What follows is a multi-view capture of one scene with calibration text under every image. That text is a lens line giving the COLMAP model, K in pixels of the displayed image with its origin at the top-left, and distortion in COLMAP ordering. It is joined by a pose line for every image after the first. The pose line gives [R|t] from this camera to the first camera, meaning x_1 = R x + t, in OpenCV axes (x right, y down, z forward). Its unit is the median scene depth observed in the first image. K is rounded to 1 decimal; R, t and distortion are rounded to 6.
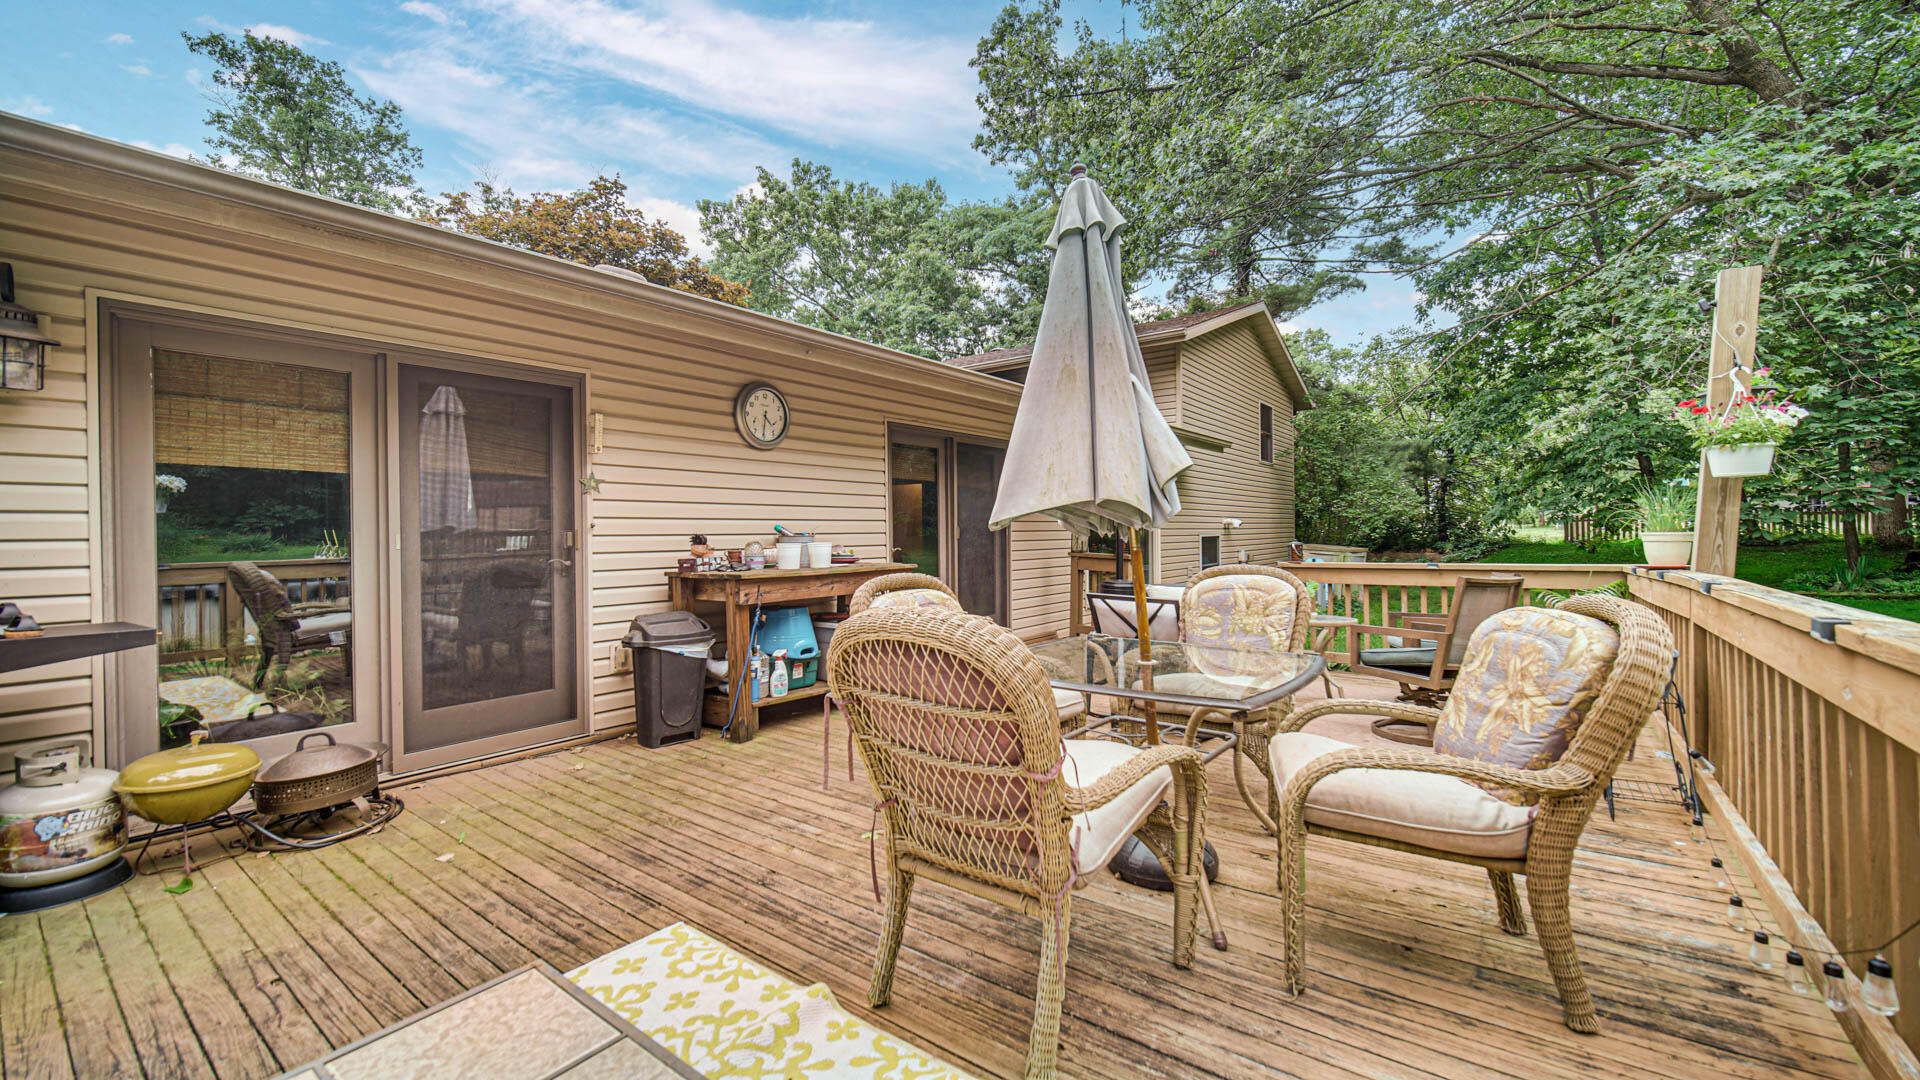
lens RADIAL K [[768.0, 0, 955.7], [0, 768.0, 530.9], [0, 0, 1]] dist [-0.003000, 0.000022]
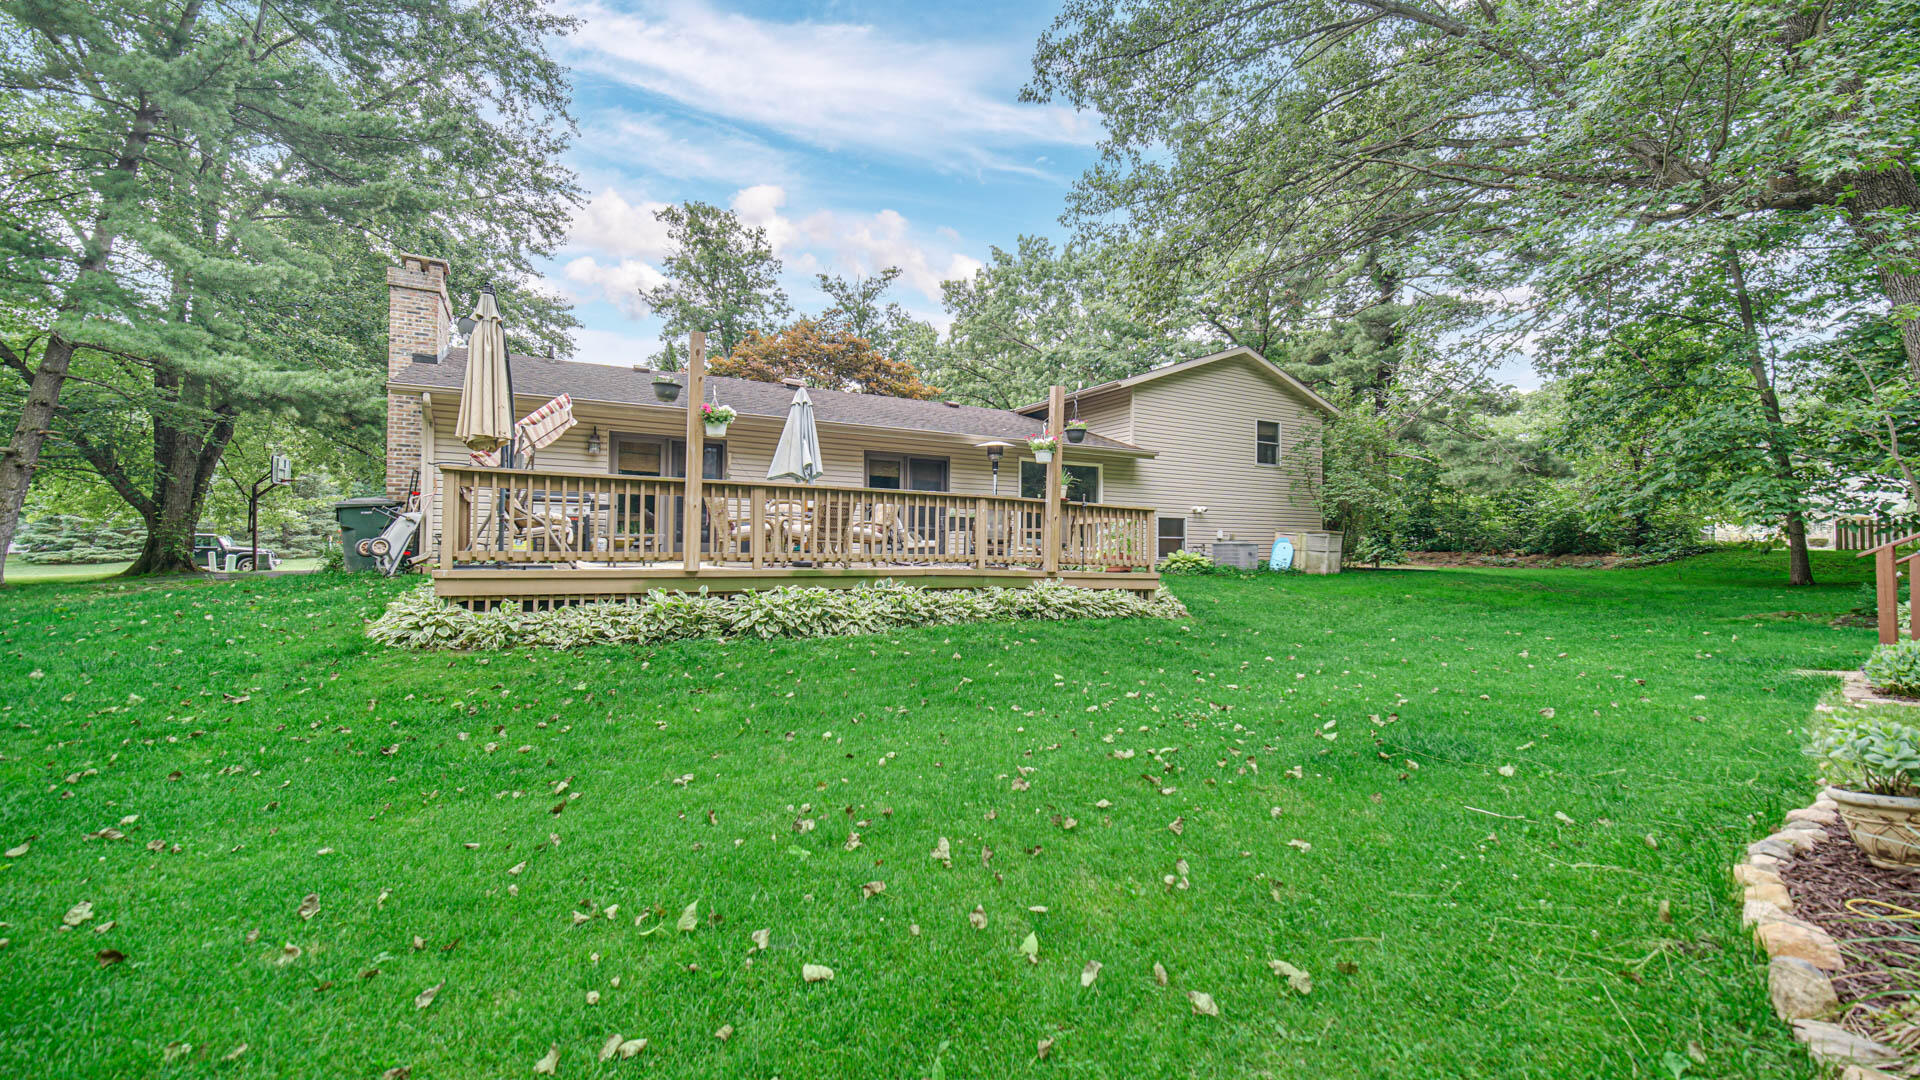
lens RADIAL K [[768.0, 0, 956.5], [0, 768.0, 537.8], [0, 0, 1]] dist [-0.003000, 0.000022]
pose [[0.915911, 0.014778, -0.401110, 0.200152], [-0.020060, 0.999759, -0.008972, 0.024668], [0.400881, 0.016264, 0.915986, -0.180692]]
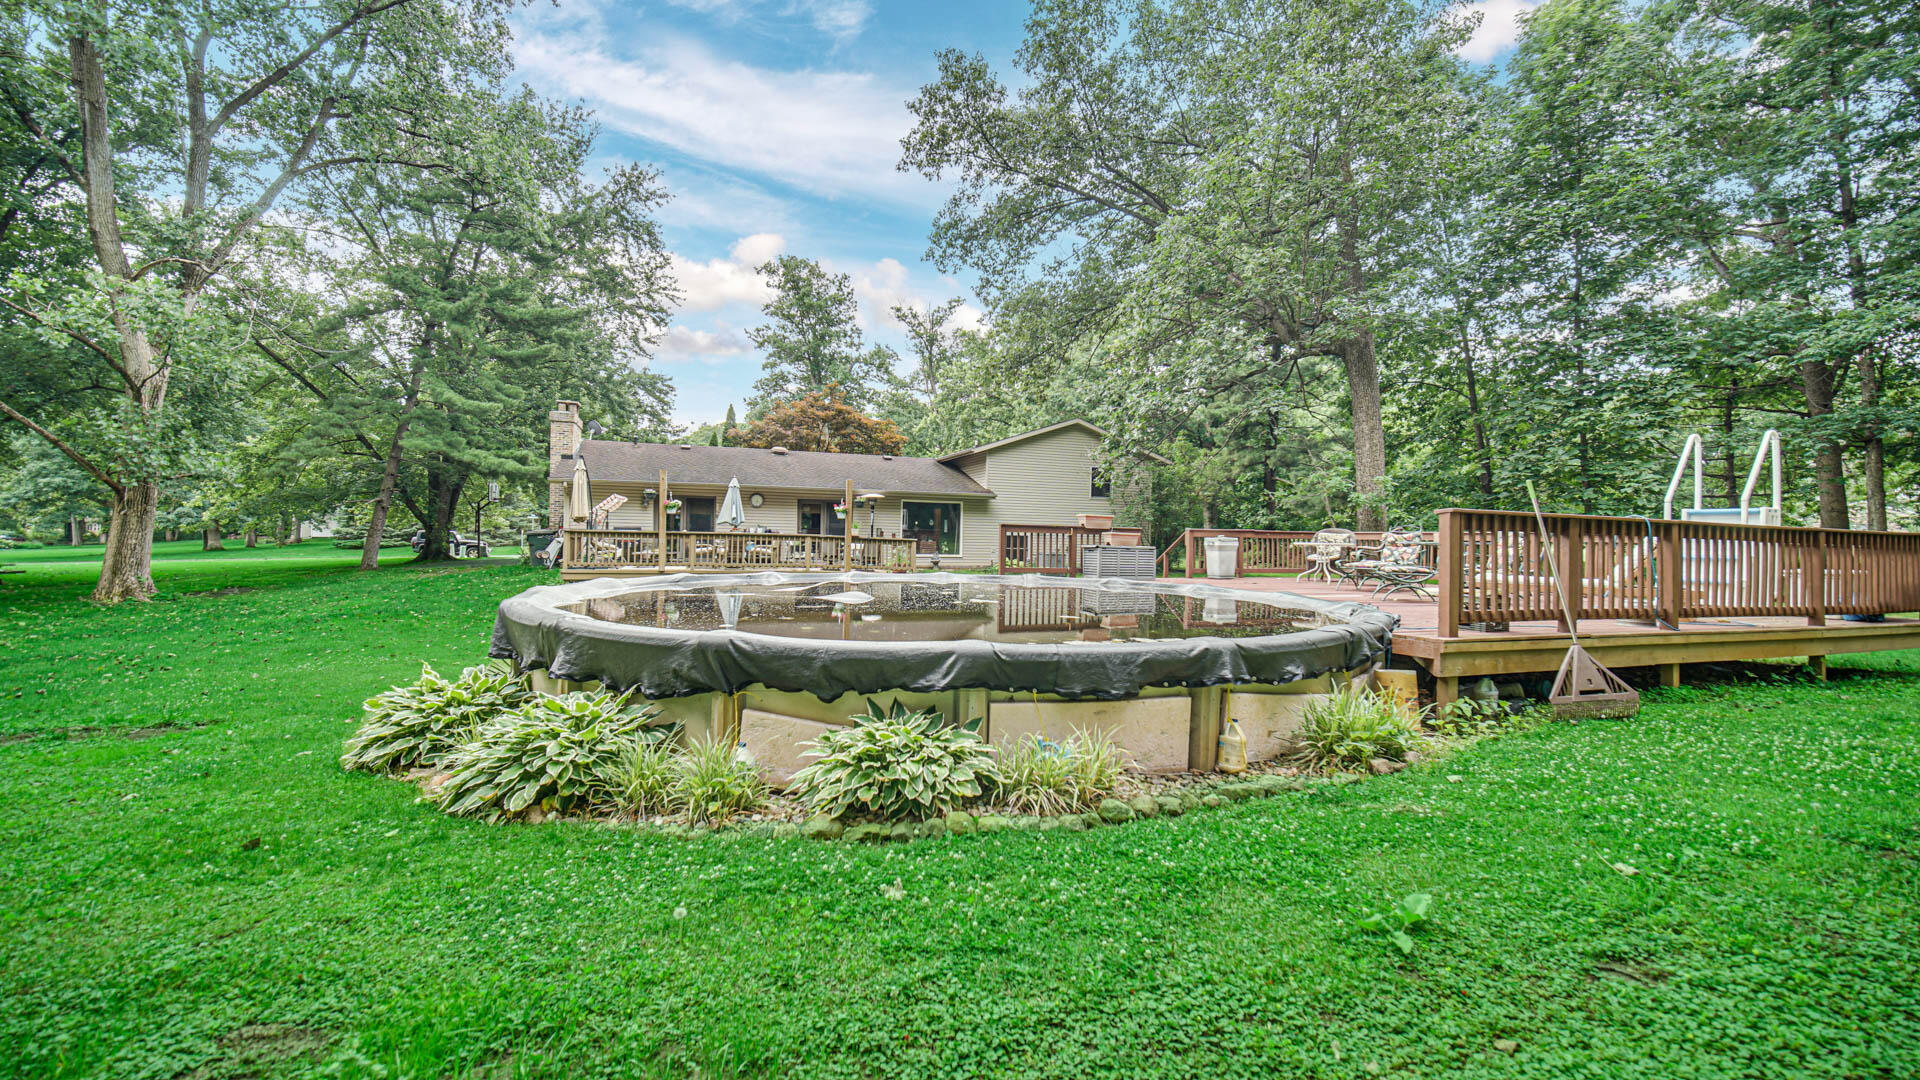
lens RADIAL K [[768.0, 0, 966.3], [0, 768.0, 540.3], [0, 0, 1]] dist [-0.003000, 0.000022]
pose [[0.840125, 0.034902, -0.541270, 0.508364], [-0.029621, 0.999391, 0.018466, -0.004339], [0.541584, 0.000519, 0.840646, -0.340726]]
